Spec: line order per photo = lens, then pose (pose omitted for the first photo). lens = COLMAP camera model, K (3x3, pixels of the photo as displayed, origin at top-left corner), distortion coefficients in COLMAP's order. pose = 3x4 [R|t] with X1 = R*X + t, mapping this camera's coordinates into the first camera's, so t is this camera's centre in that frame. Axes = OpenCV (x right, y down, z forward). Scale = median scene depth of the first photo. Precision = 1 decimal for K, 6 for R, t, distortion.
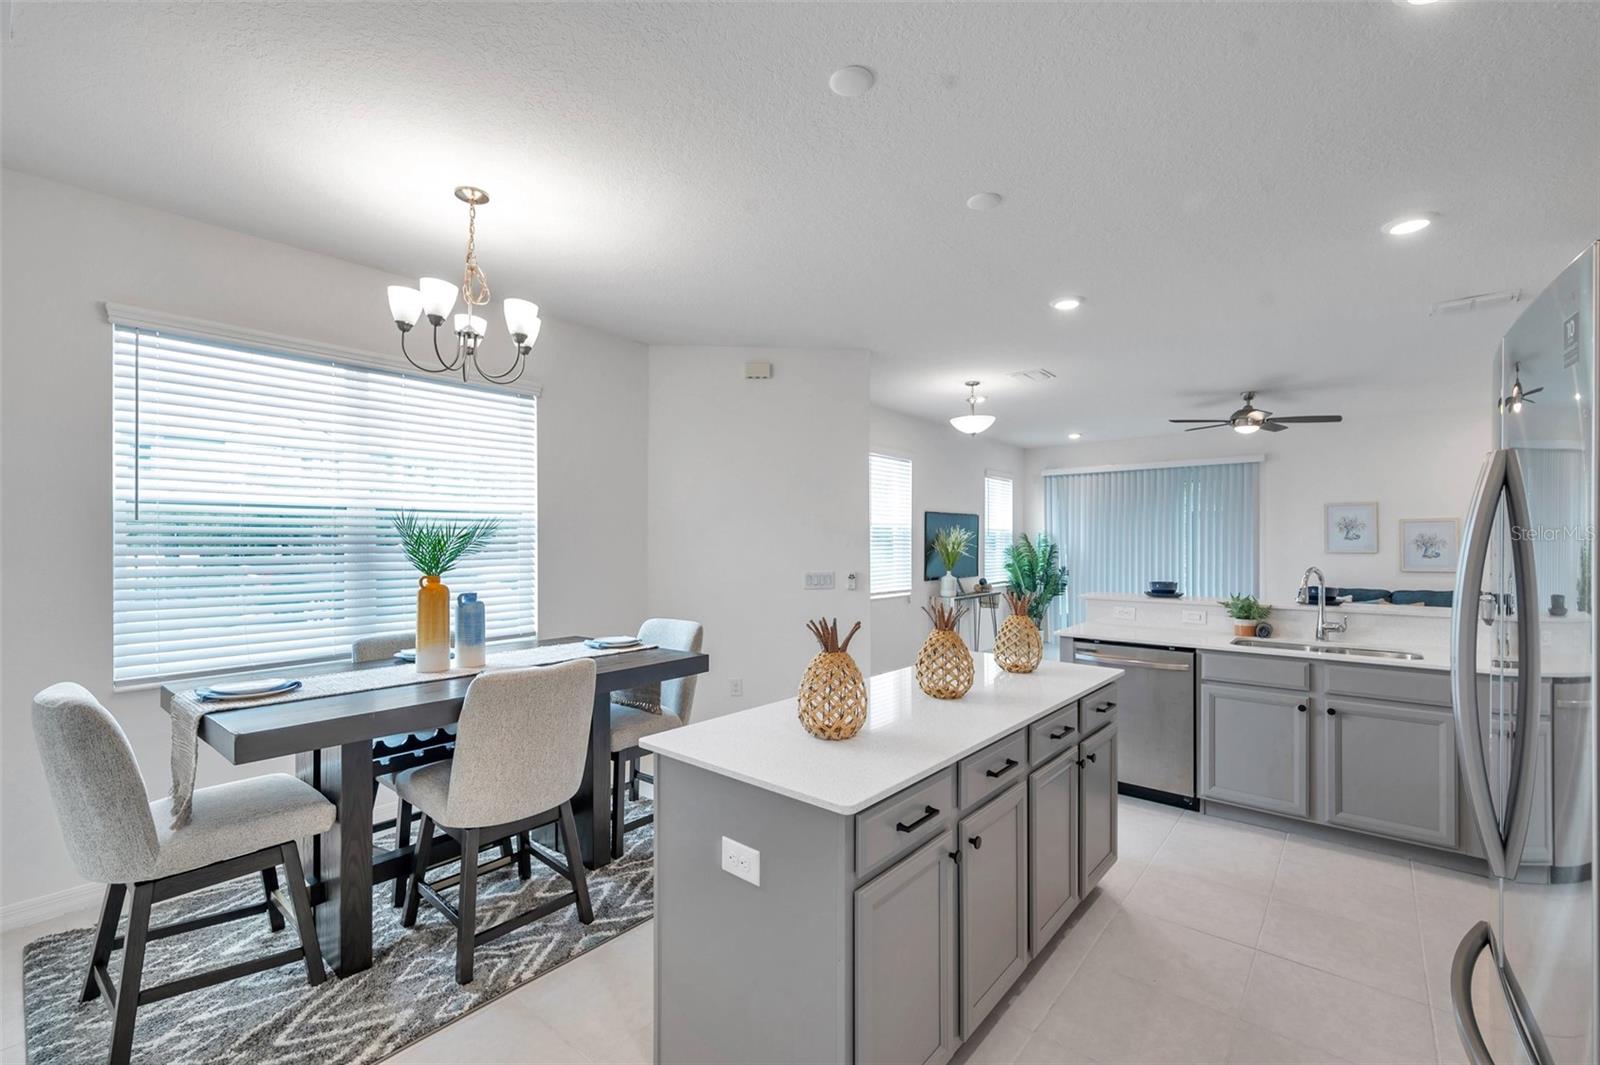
lens RADIAL K [[670.0, 0, 800.0], [0, 670.0, 532.5], [0, 0, 1]] dist [0.000045, 0.000013]
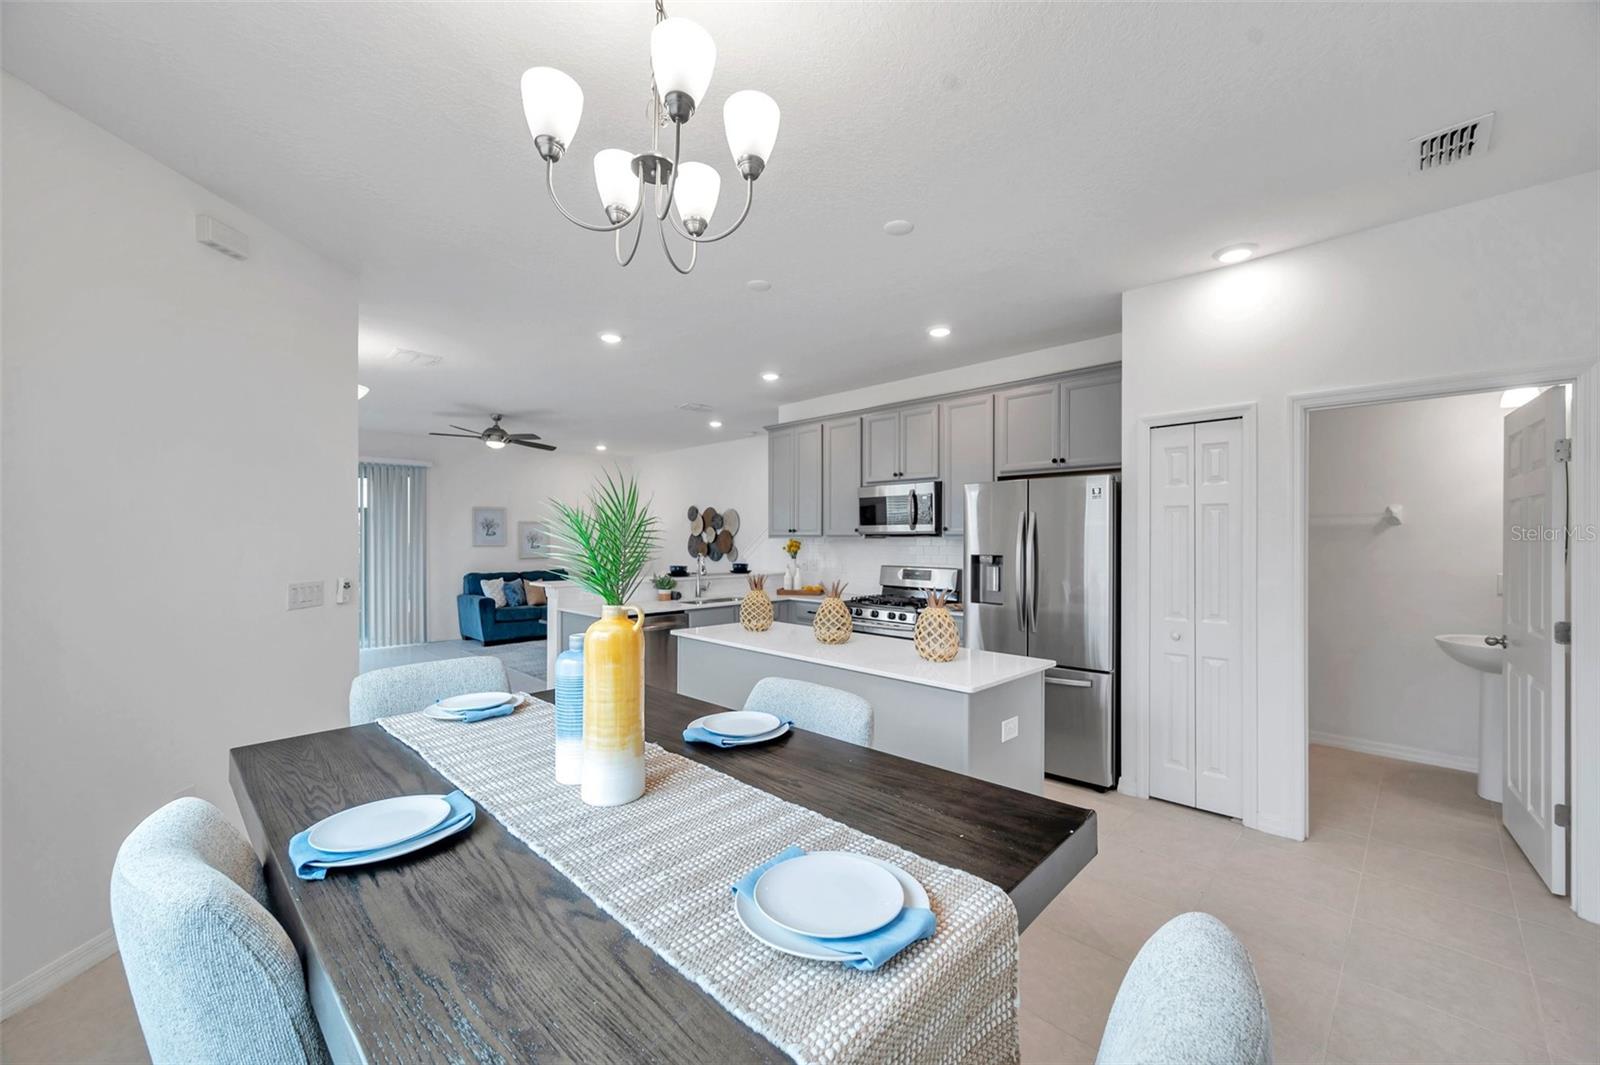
lens RADIAL K [[619.8, 0, 800.0], [0, 619.8, 532.5], [0, 0, 1]] dist [-0.000187, 0.000012]
pose [[0.069005, 0.008794, 0.997578, -0.369553], [-0.015271, 0.999853, -0.007758, 0.004890], [-0.997499, -0.014699, 0.069129, 0.327453]]
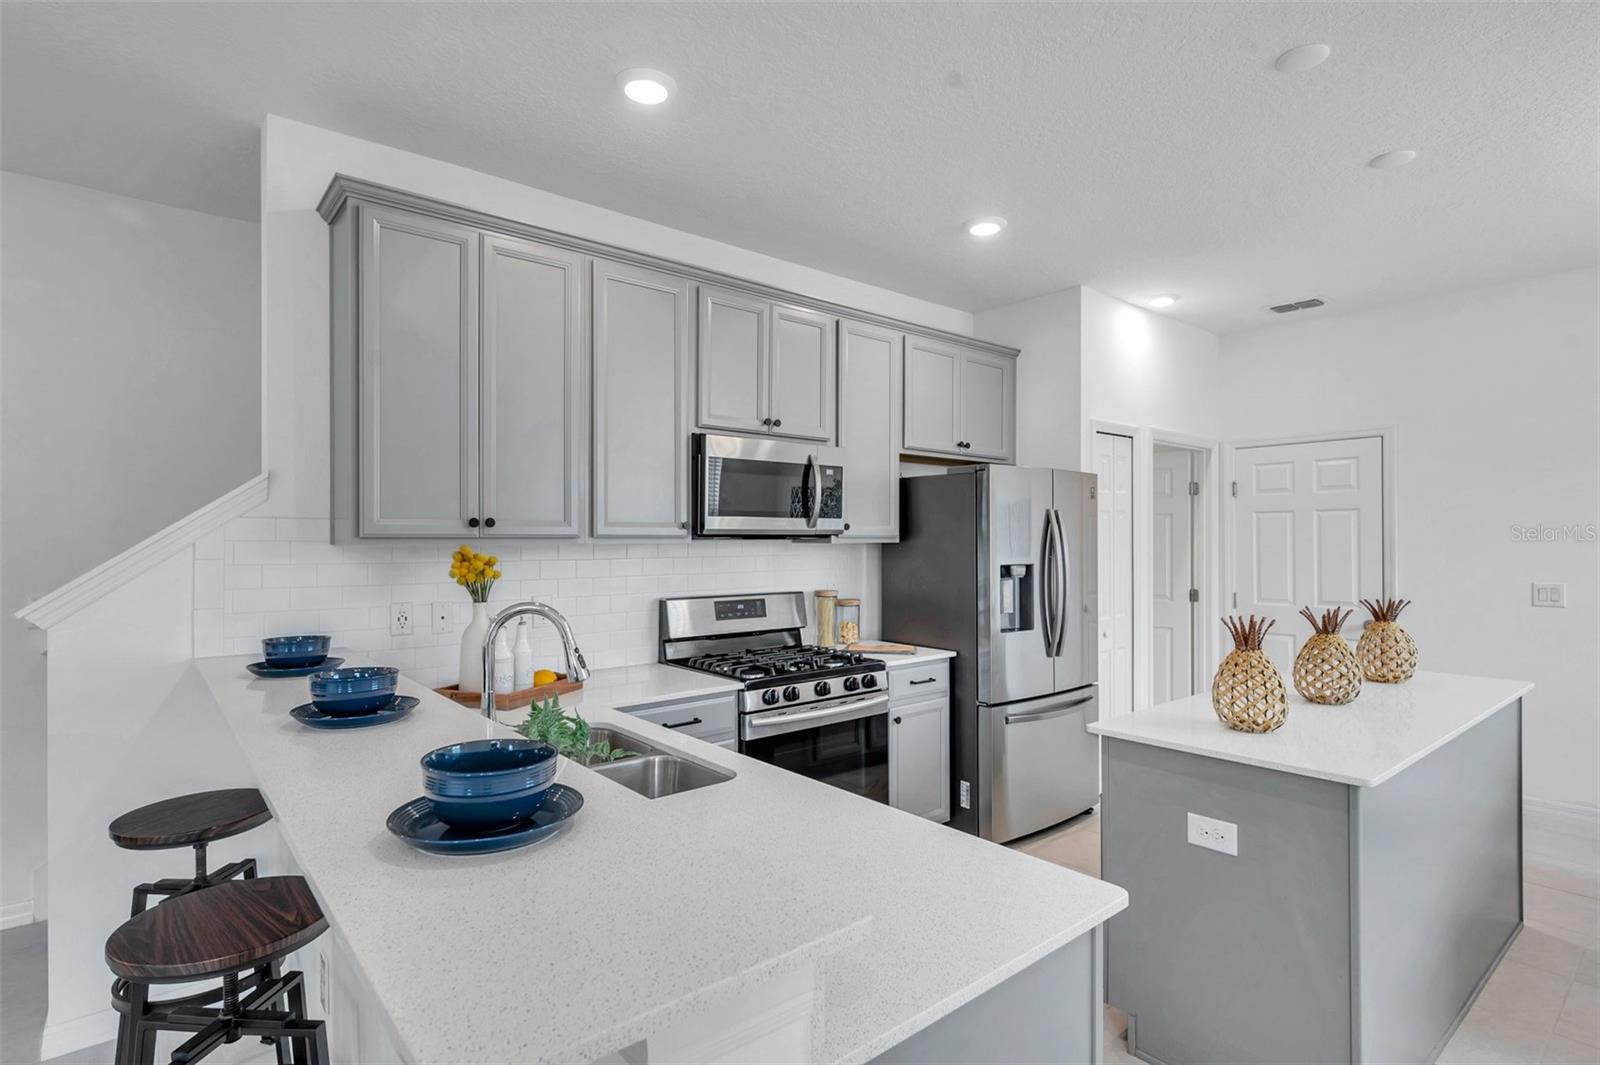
lens RADIAL K [[803.6, 0, 800.0], [0, 803.6, 532.5], [0, 0, 1]] dist [-0.004498, -0.000491]
pose [[-0.987405, -0.006086, 0.158093, 0.256703], [-0.008298, 0.999877, -0.013340, 0.004602], [-0.157992, -0.014483, -0.987334, 0.749310]]
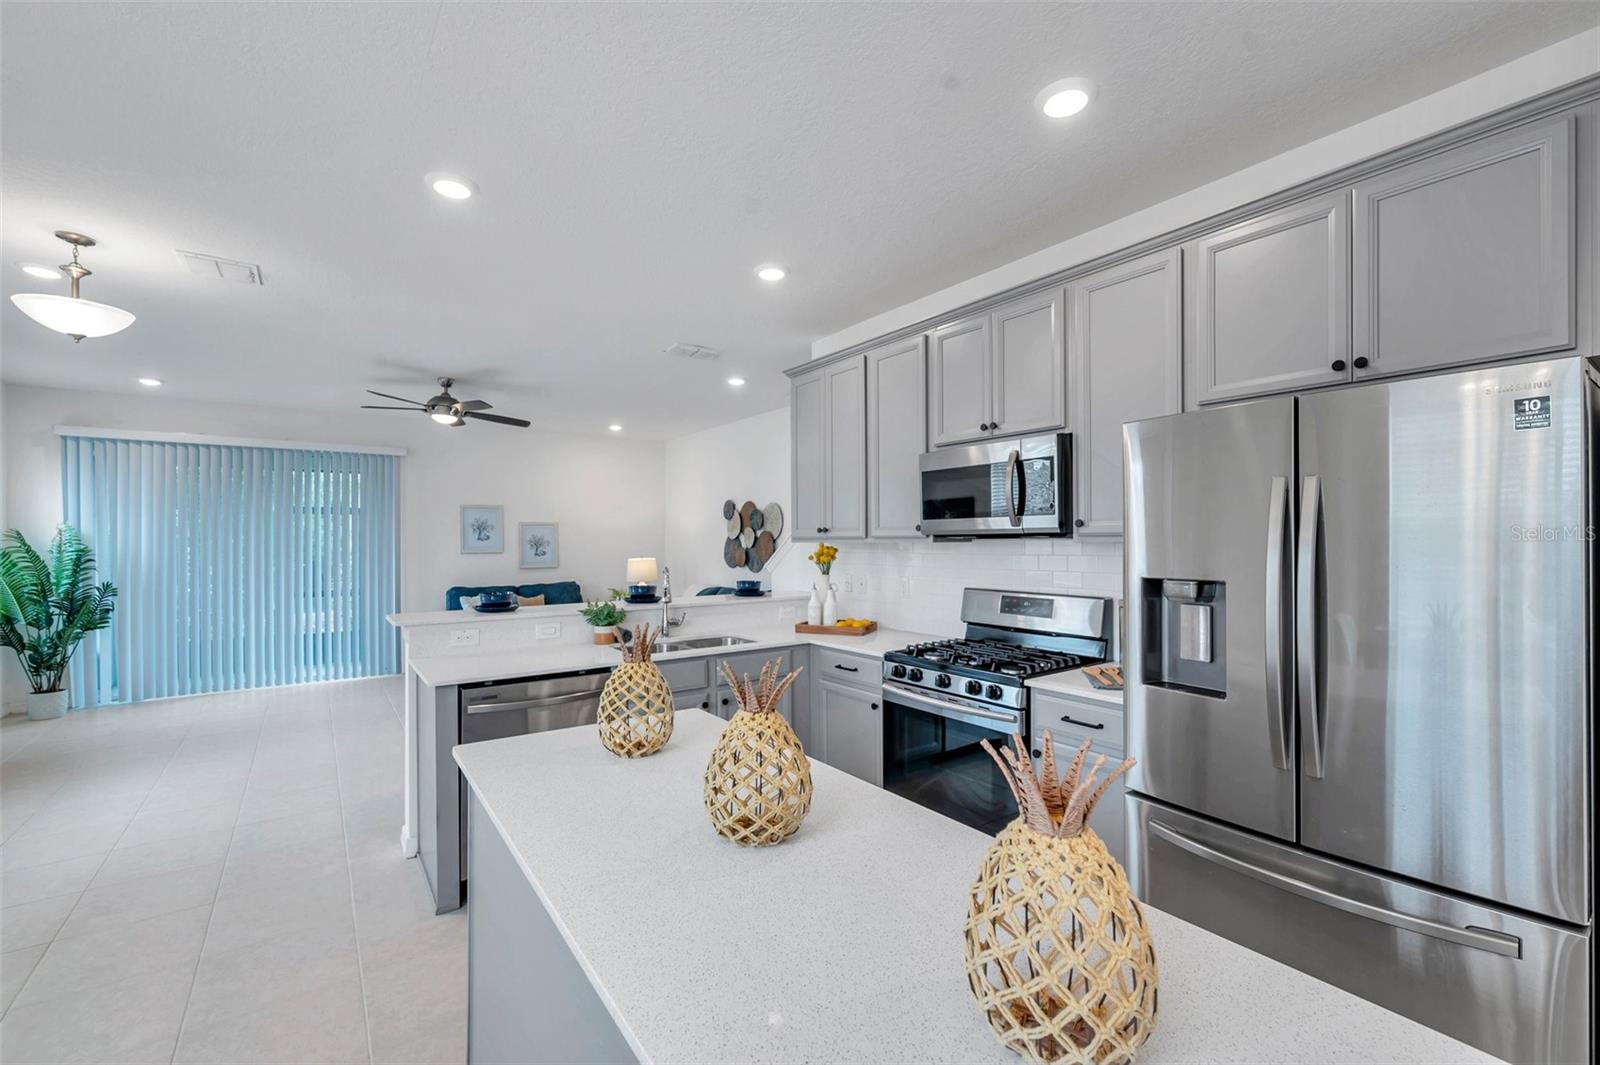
lens RADIAL K [[668.4, 0, 800.0], [0, 668.4, 532.5], [0, 0, 1]] dist [-0.000796, -0.000154]
pose [[0.229849, 0.011872, 0.973154, -0.092833], [-0.009899, 0.999902, -0.009860, 0.003989], [-0.973176, -0.007367, 0.229944, 0.283949]]
